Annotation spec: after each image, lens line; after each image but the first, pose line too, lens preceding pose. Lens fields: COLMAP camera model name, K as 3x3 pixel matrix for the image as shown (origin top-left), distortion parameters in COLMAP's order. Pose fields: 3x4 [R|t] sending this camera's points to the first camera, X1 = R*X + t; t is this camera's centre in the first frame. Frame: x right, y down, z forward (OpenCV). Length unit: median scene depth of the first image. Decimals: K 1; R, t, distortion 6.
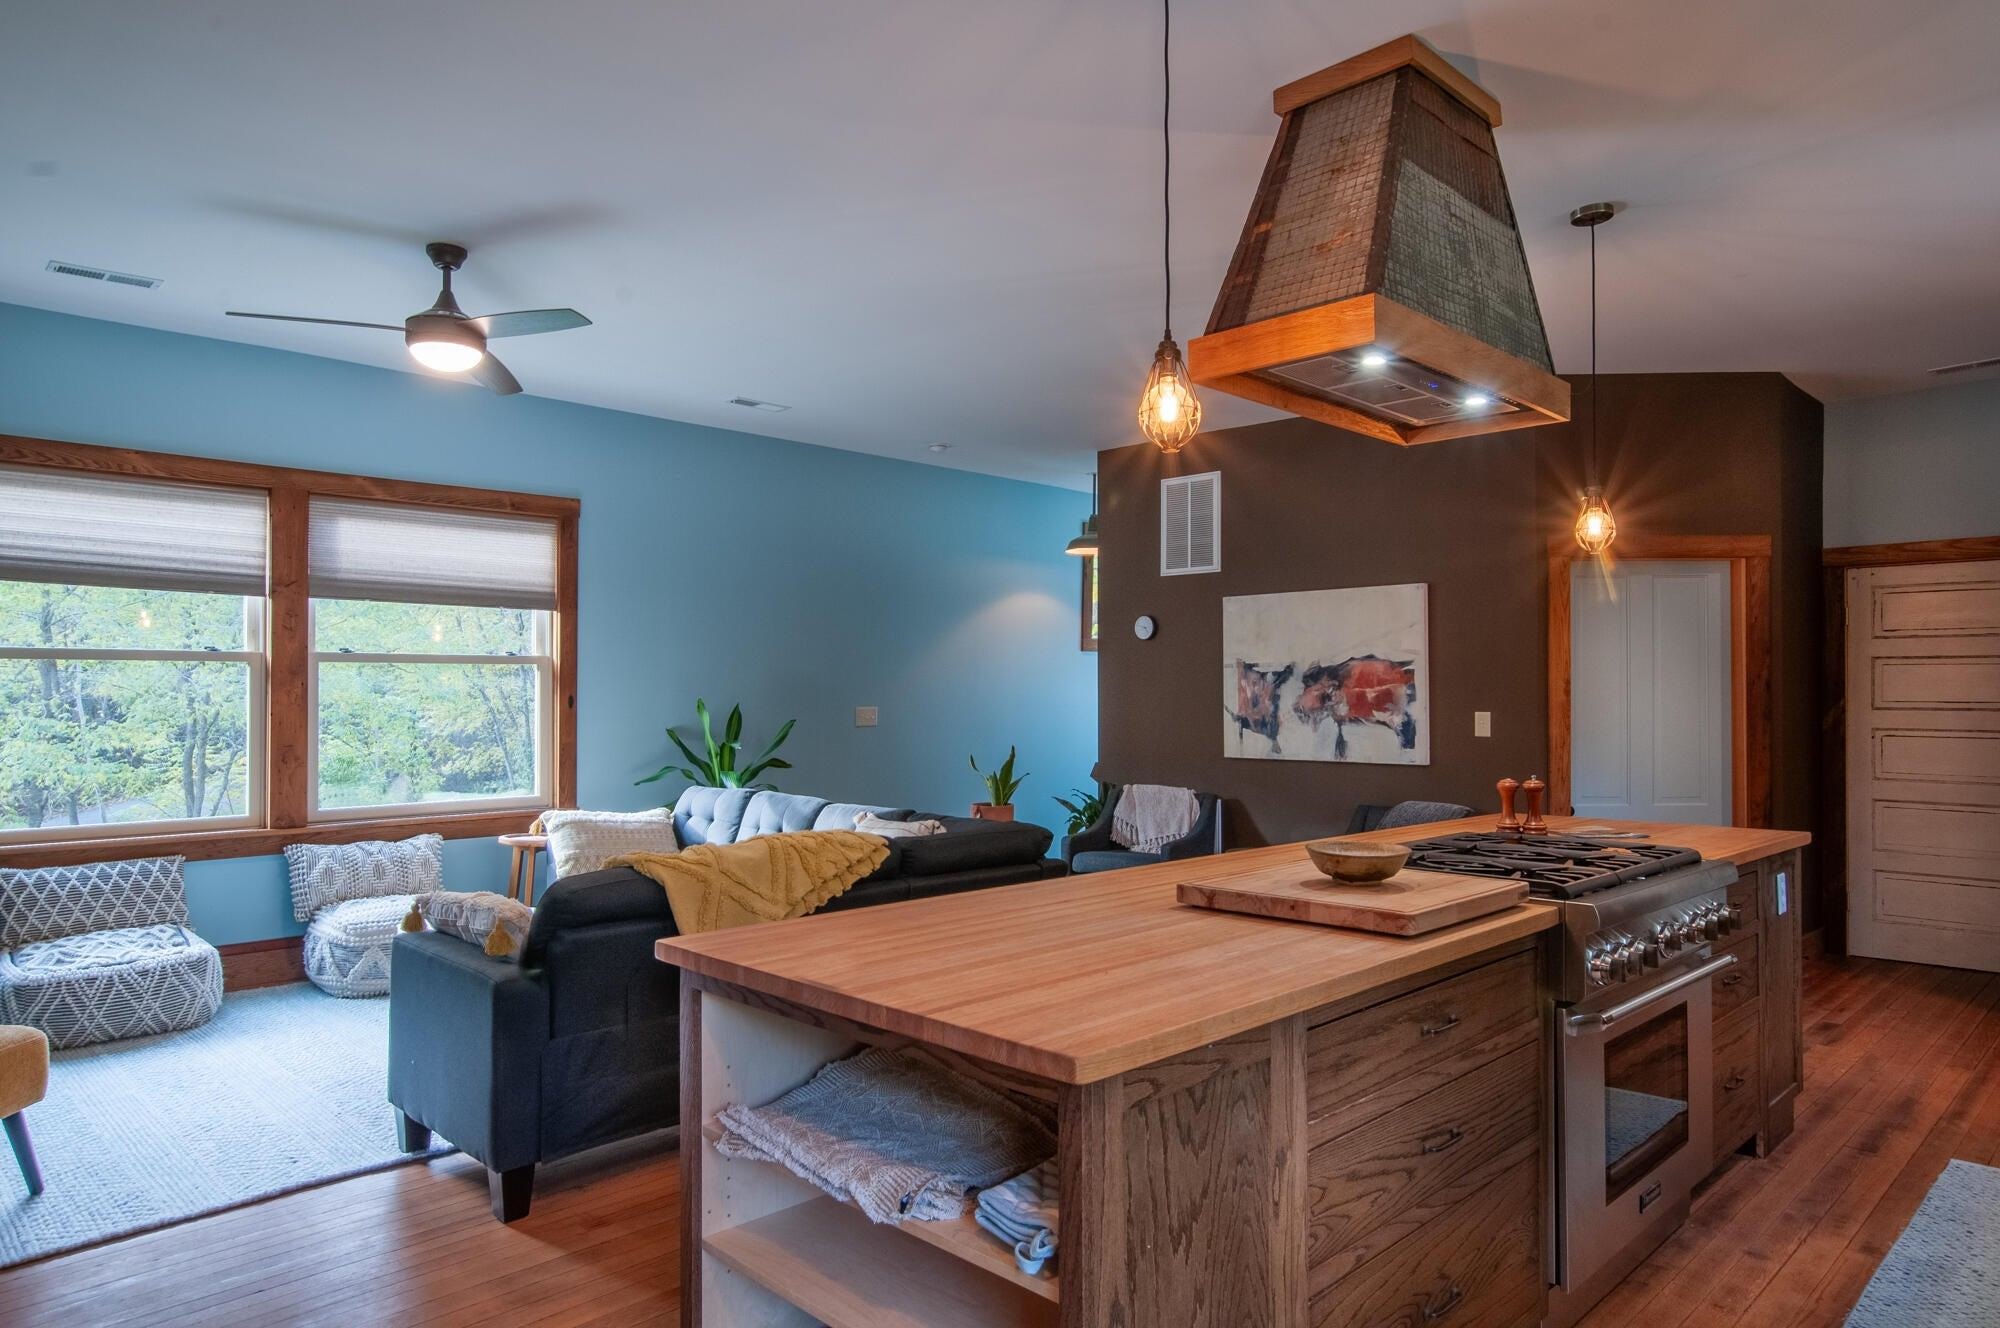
lens RADIAL K [[1235.7, 0, 1000.0], [0, 1235.7, 664.0], [0, 0, 1]] dist [0.007199, 0.002509]
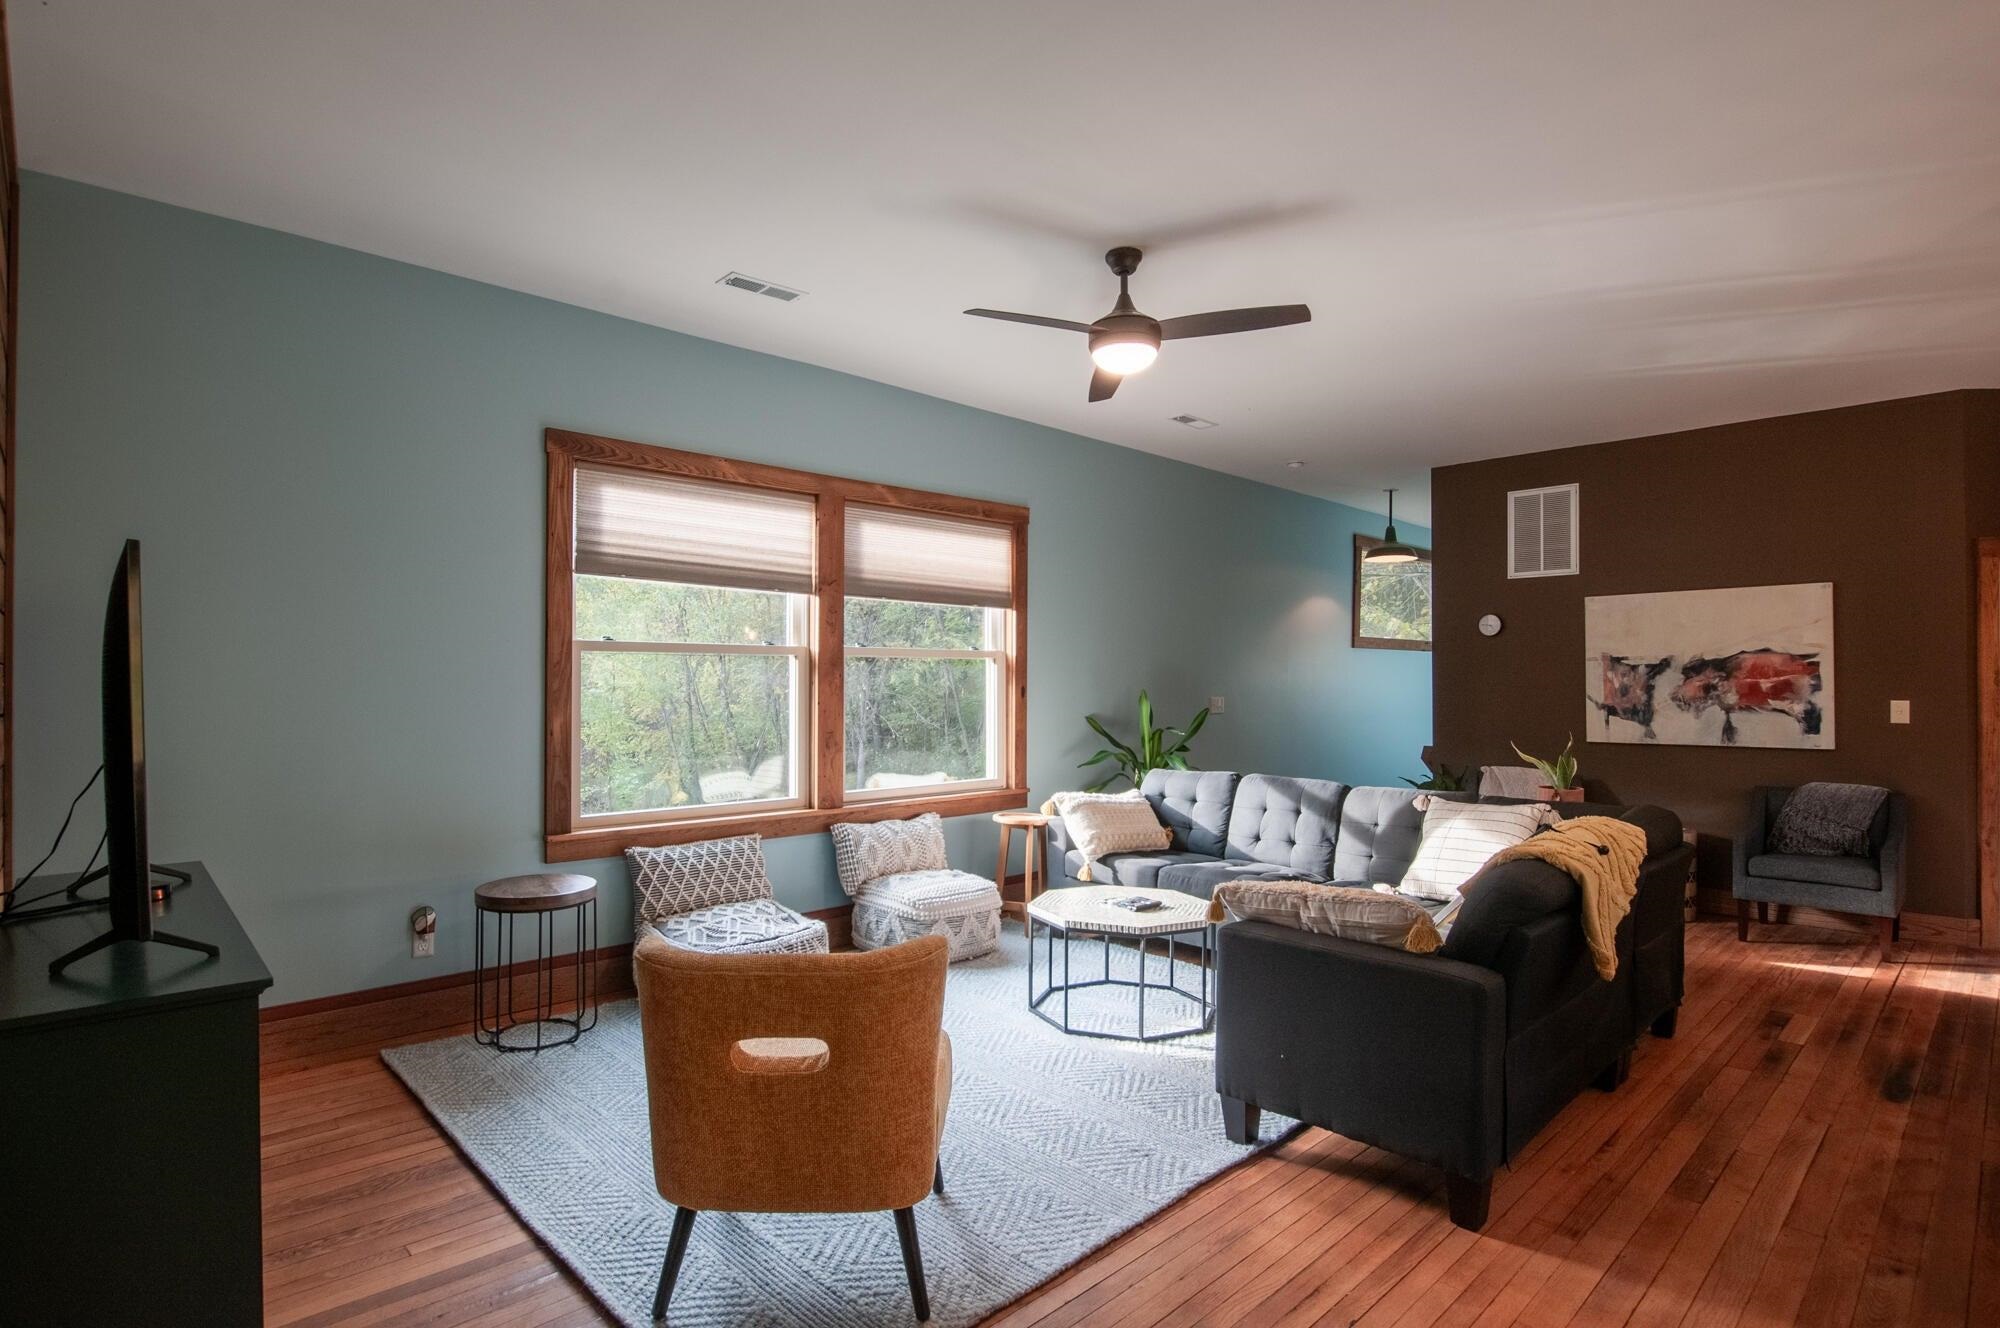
lens RADIAL K [[1009.8, 0, 1000.0], [0, 1009.8, 664.0], [0, 0, 1]] dist [-0.027029, 0.000395]
pose [[0.999820, -0.000676, -0.018941, -0.372184], [0.000725, 0.999996, 0.002563, 0.003605], [0.018939, -0.002576, 0.999817, 0.109831]]
